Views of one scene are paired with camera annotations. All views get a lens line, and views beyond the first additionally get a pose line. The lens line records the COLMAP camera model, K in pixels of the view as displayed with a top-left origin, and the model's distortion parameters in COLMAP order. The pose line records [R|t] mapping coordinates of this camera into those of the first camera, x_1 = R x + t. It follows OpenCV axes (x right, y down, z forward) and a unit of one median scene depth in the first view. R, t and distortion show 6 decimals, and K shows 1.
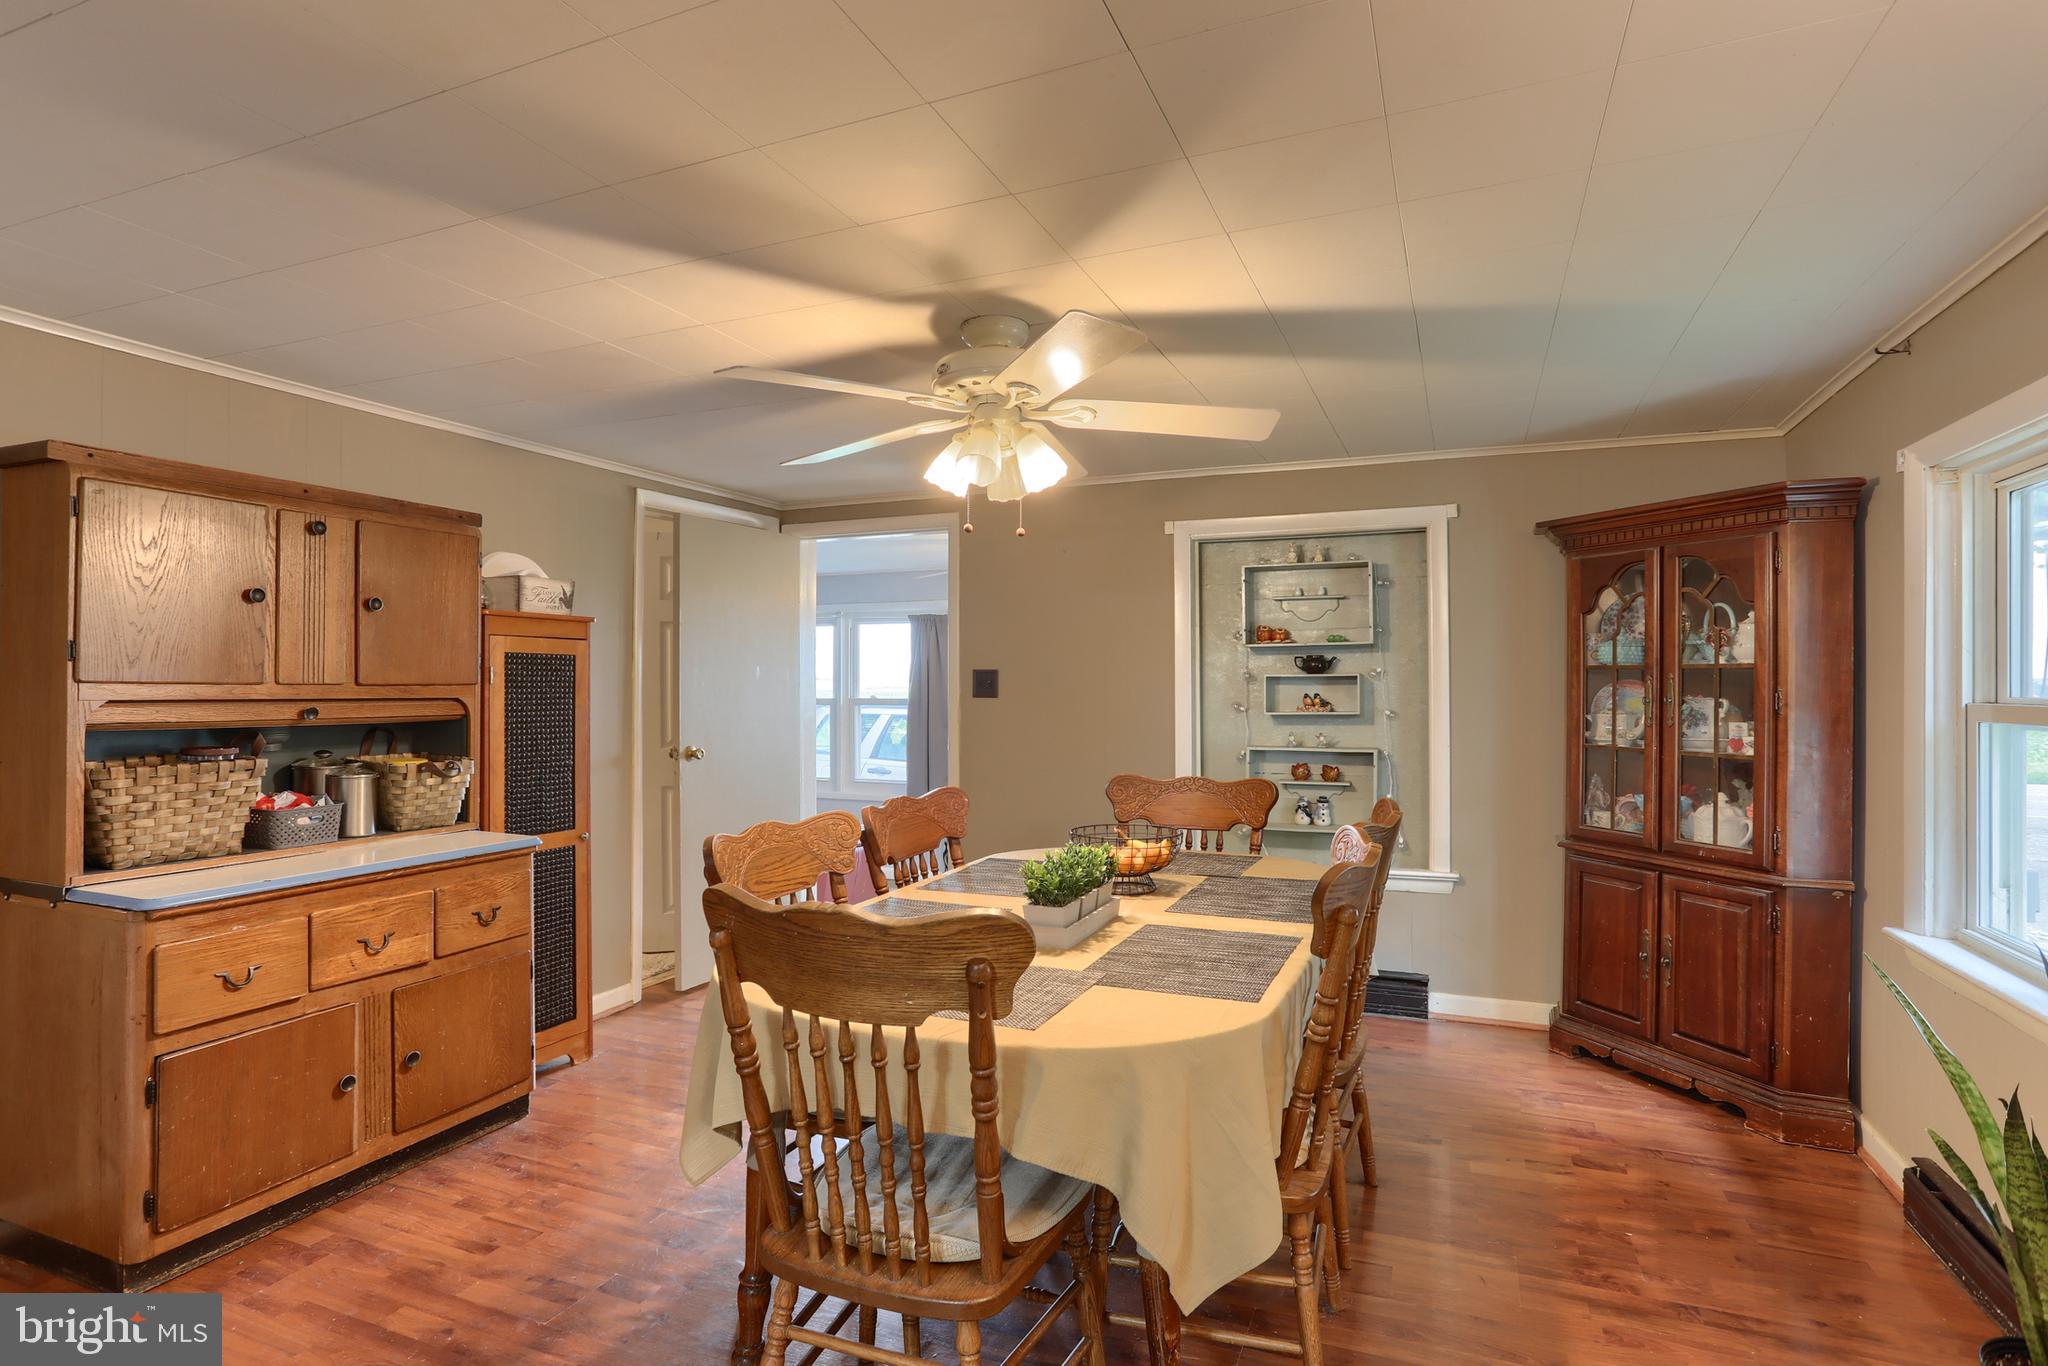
lens RADIAL K [[1012.9, 0, 1017.8], [0, 1012.9, 674.5], [0, 0, 1]] dist [-0.050402, 0.021139]
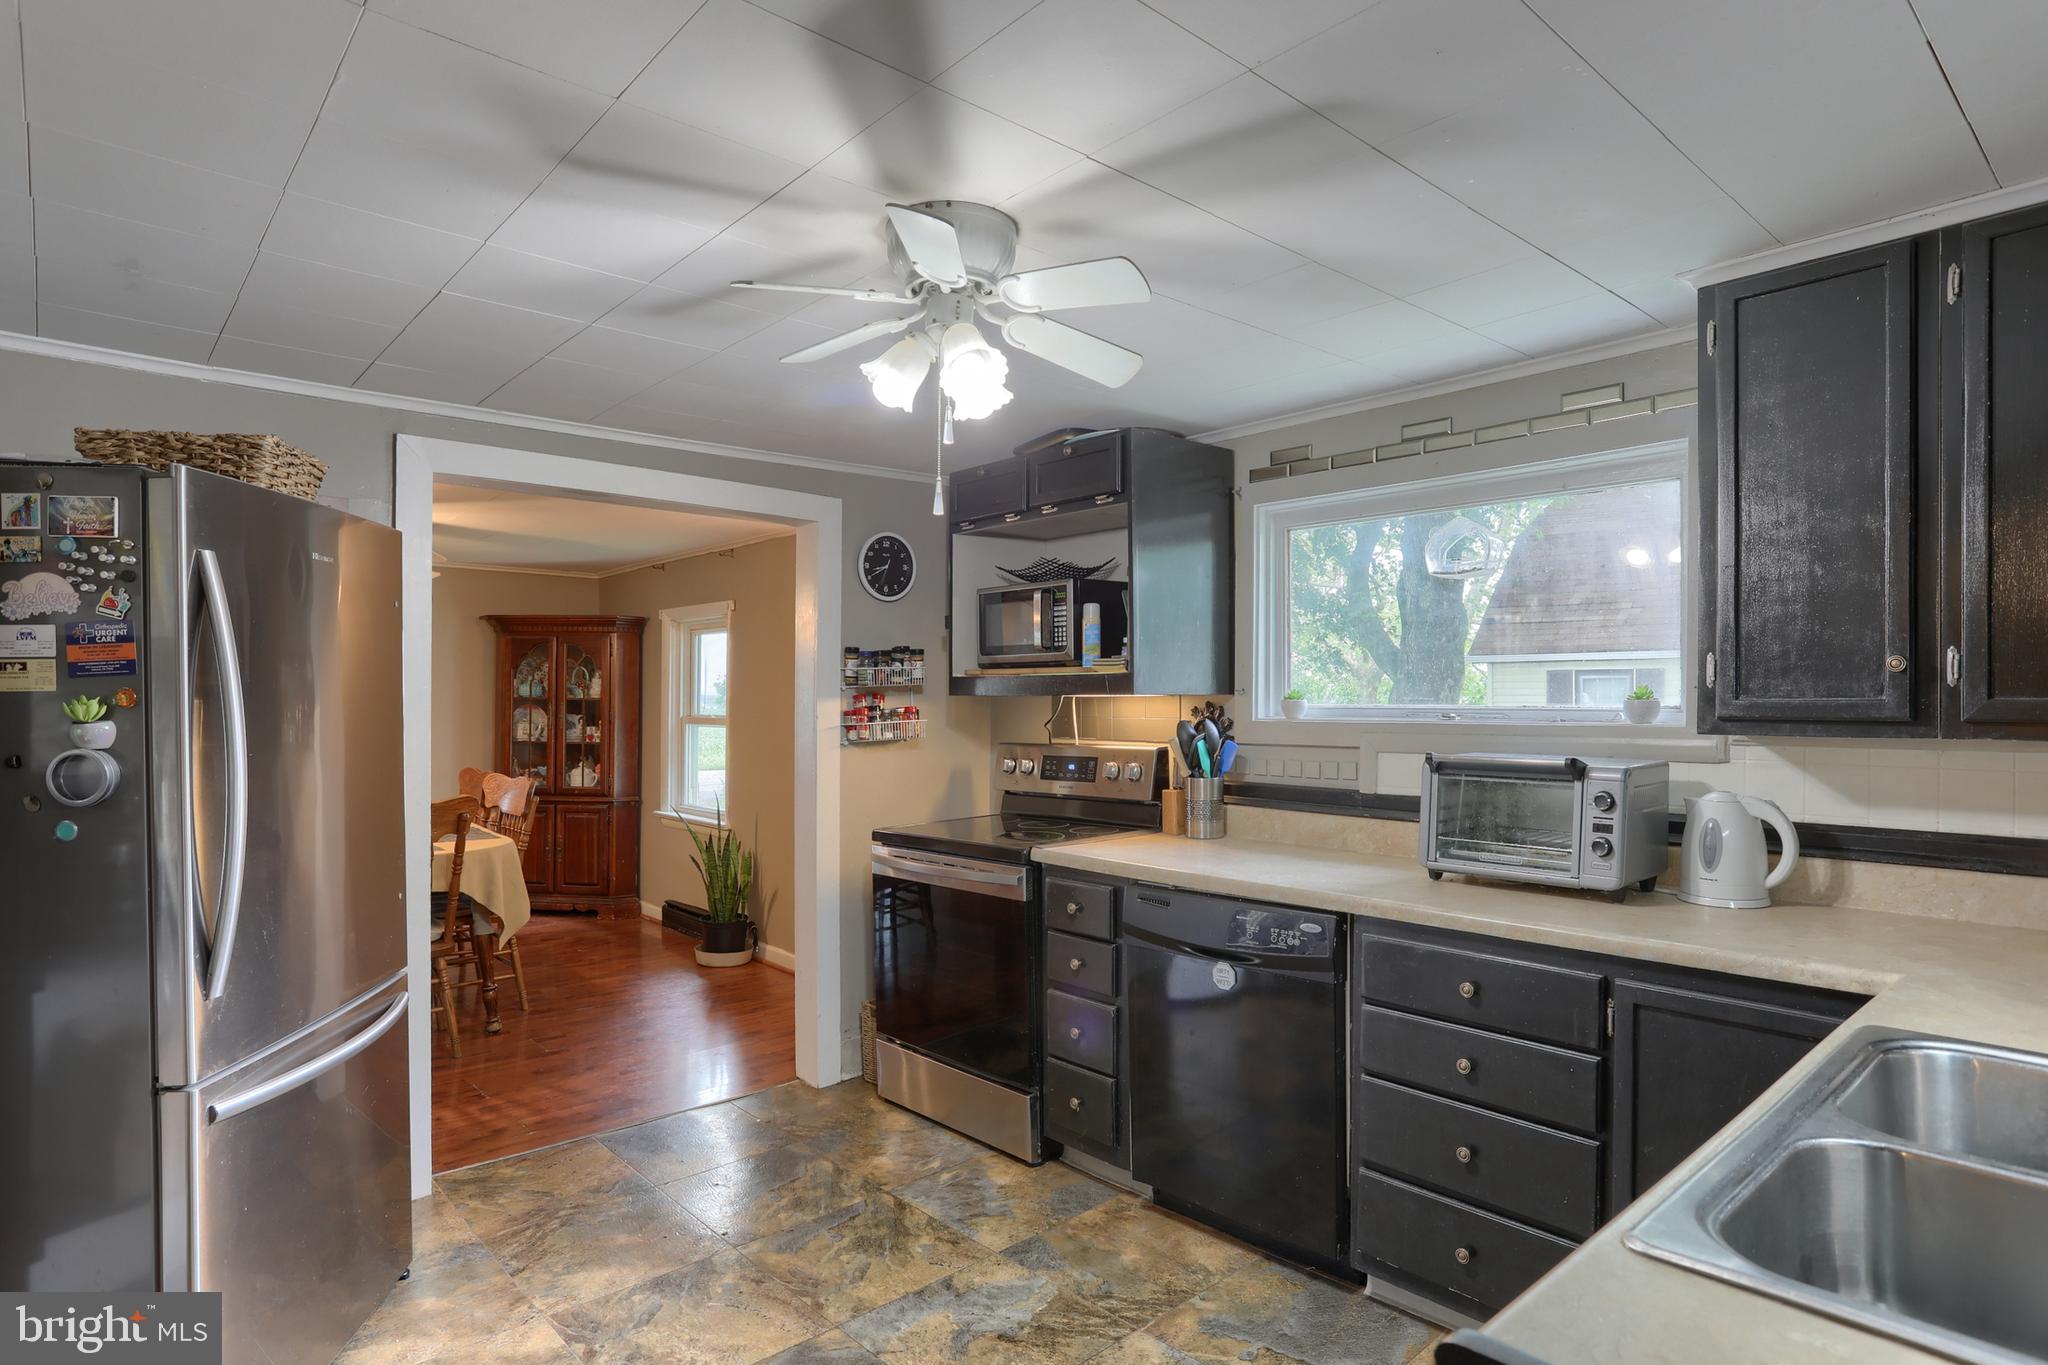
lens RADIAL K [[1082.3, 0, 1018.6], [0, 1082.3, 687.5], [0, 0, 1]] dist [-0.051238, 0.011643]
pose [[0.400635, 0.010146, 0.916182, -0.963824], [-0.007991, 0.999939, -0.007580, -0.022844], [-0.916203, -0.004284, 0.400691, -0.706241]]
